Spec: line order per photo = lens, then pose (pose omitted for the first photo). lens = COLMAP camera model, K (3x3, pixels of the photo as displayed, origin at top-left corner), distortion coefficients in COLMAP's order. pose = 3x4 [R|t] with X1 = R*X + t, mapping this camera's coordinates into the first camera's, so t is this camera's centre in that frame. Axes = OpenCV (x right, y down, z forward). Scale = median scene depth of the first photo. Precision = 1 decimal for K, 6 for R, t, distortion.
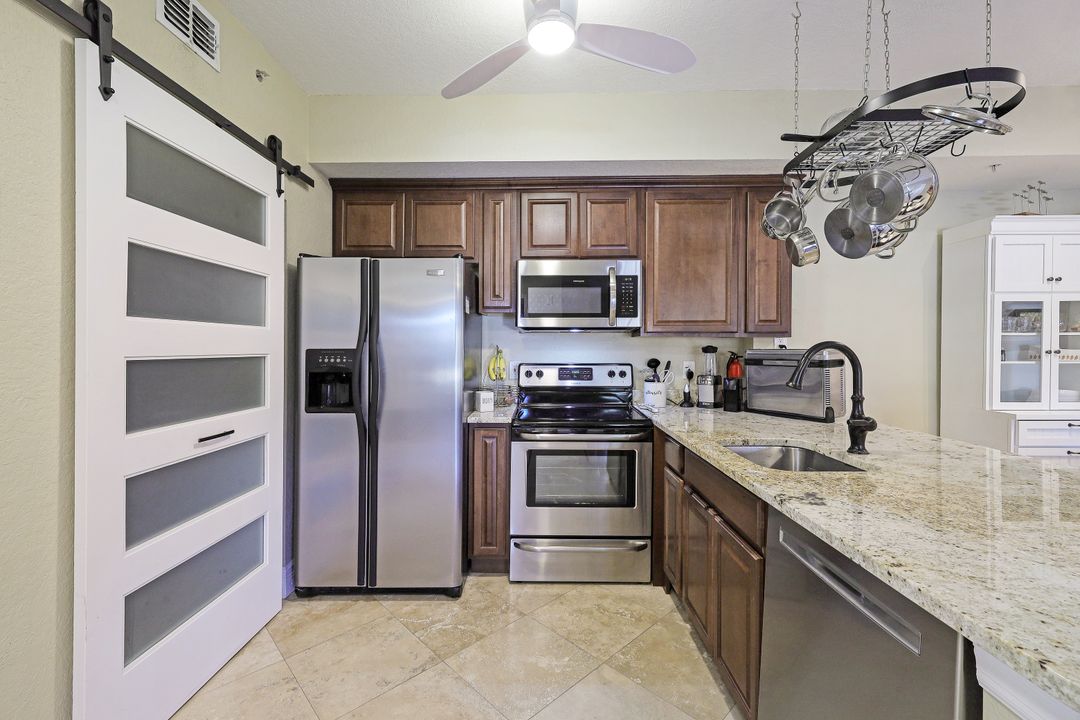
lens RADIAL K [[447.5, 0, 543.4], [0, 447.5, 353.8], [0, 0, 1]] dist [0.001604, -0.000367]
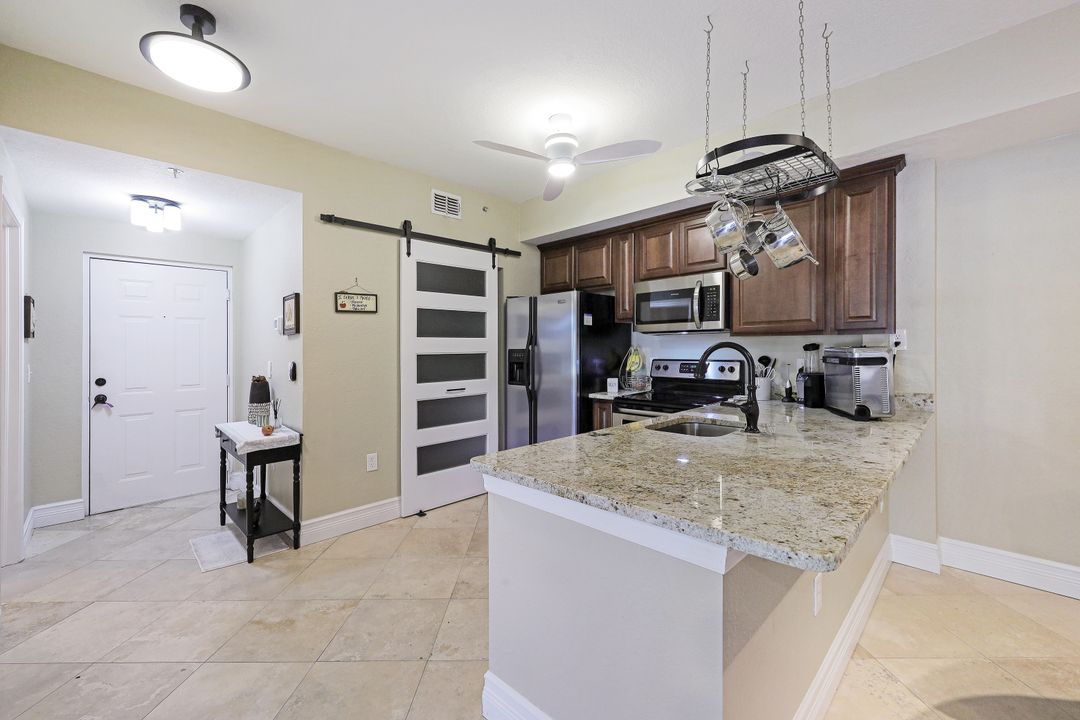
lens RADIAL K [[447.6, 0, 548.1], [0, 447.6, 358.4], [0, 0, 1]] dist [0.001923, 0.000636]
pose [[0.727364, 0.009193, -0.686191, 0.757477], [0.002757, 0.999863, 0.016317, -0.002781], [0.686247, -0.013760, 0.727239, -0.191537]]
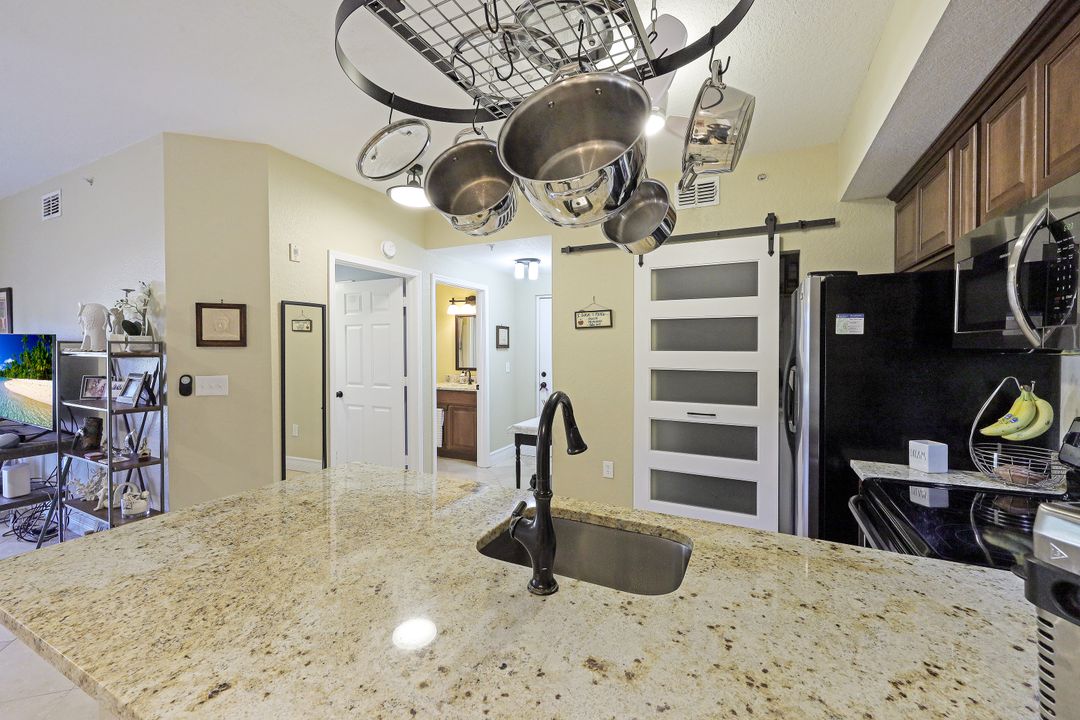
lens RADIAL K [[451.2, 0, 539.8], [0, 451.2, 353.8], [0, 0, 1]] dist [0.001024, 0.000188]
pose [[-0.434250, 0.014825, -0.900670, 0.819897], [-0.014305, 0.999625, 0.023351, -0.065057], [0.900679, 0.023024, -0.433875, 0.829588]]
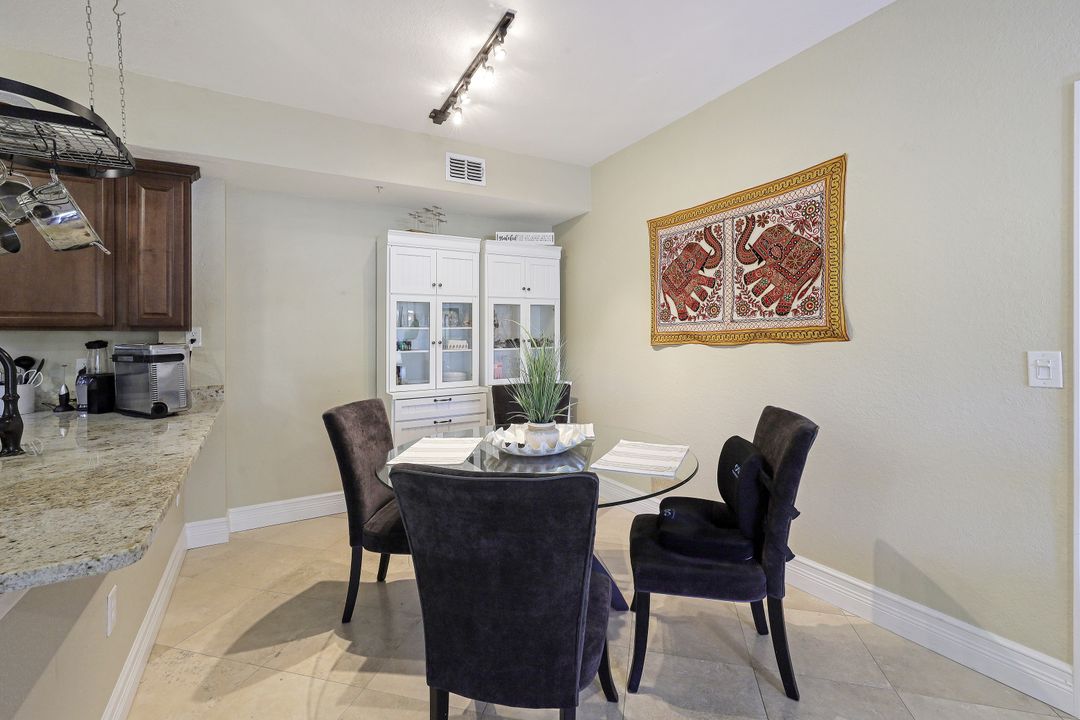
lens RADIAL K [[452.9, 0, 527.3], [0, 452.9, 325.8], [0, 0, 1]] dist [0.002170, 0.000156]
pose [[0.854520, 0.007214, 0.519368, 0.757429], [0.013428, 0.999263, -0.035971, -0.002957], [-0.519245, 0.037712, 0.853793, -0.207724]]
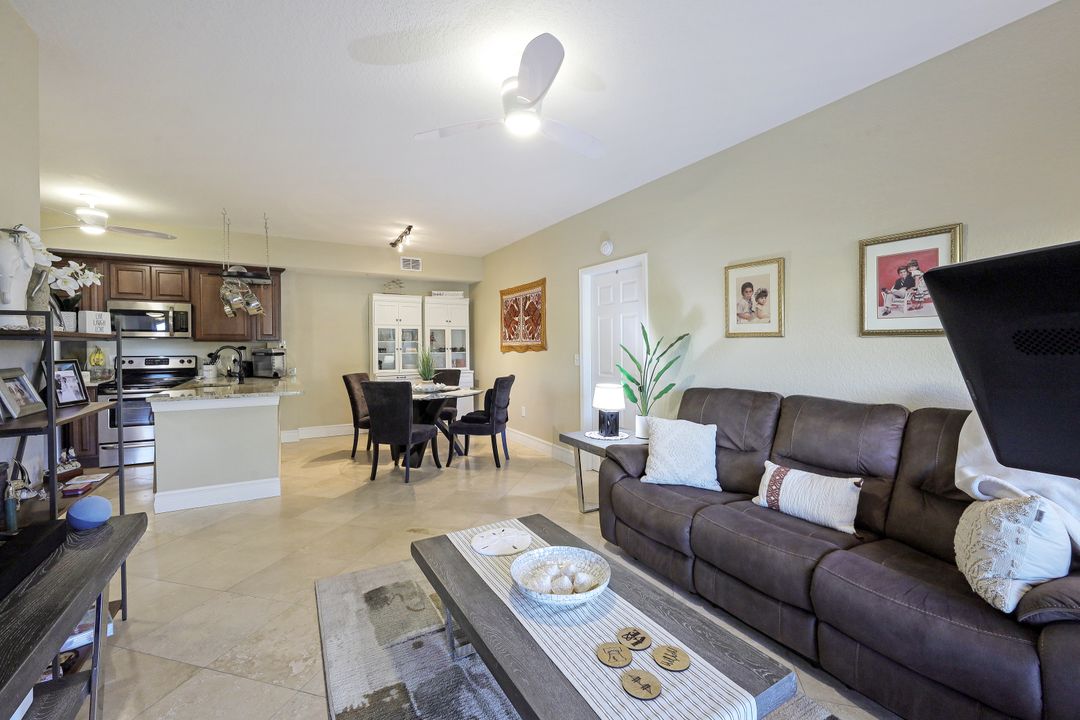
lens RADIAL K [[447.5, 0, 543.4], [0, 447.5, 353.8], [0, 0, 1]] dist [0.001604, -0.000367]
pose [[0.854706, -0.008734, 0.519039, 0.573776], [0.001919, 0.999905, 0.013665, -0.010932], [-0.519109, -0.010684, 0.854641, -1.681191]]
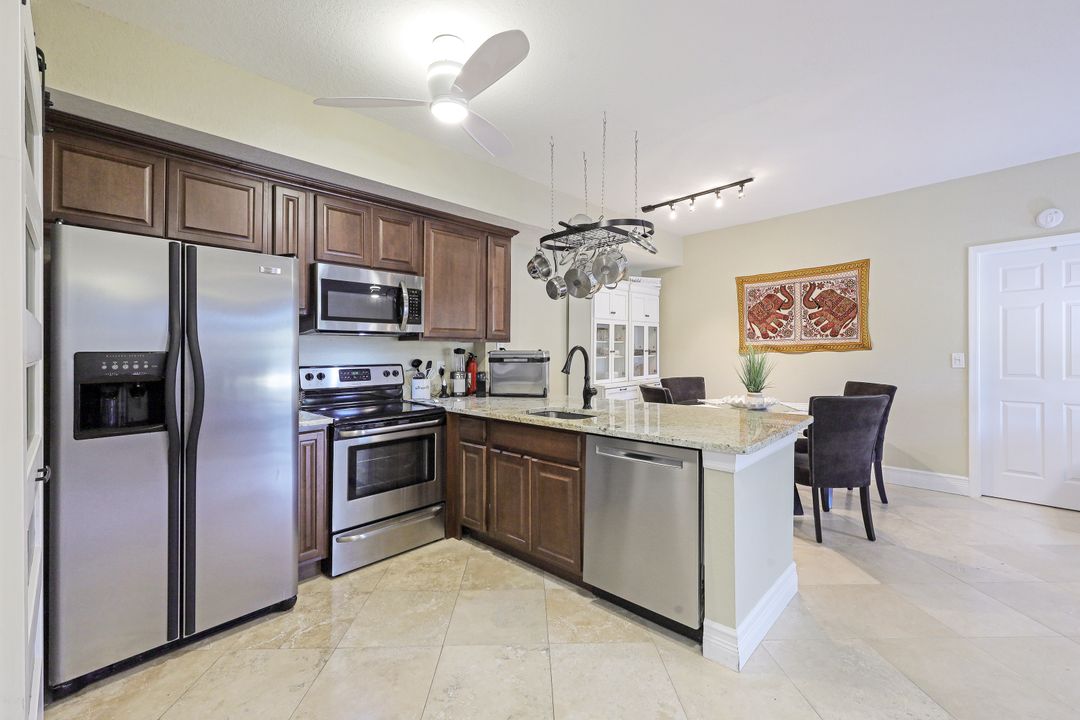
lens RADIAL K [[448.7, 0, 532.7], [0, 448.7, 356.7], [0, 0, 1]] dist [0.000279, 0.004211]
pose [[0.690147, -0.013553, 0.723542, -0.496417], [0.014202, 0.999886, 0.005182, 0.002925], [-0.723530, 0.006699, 0.690260, -0.049072]]
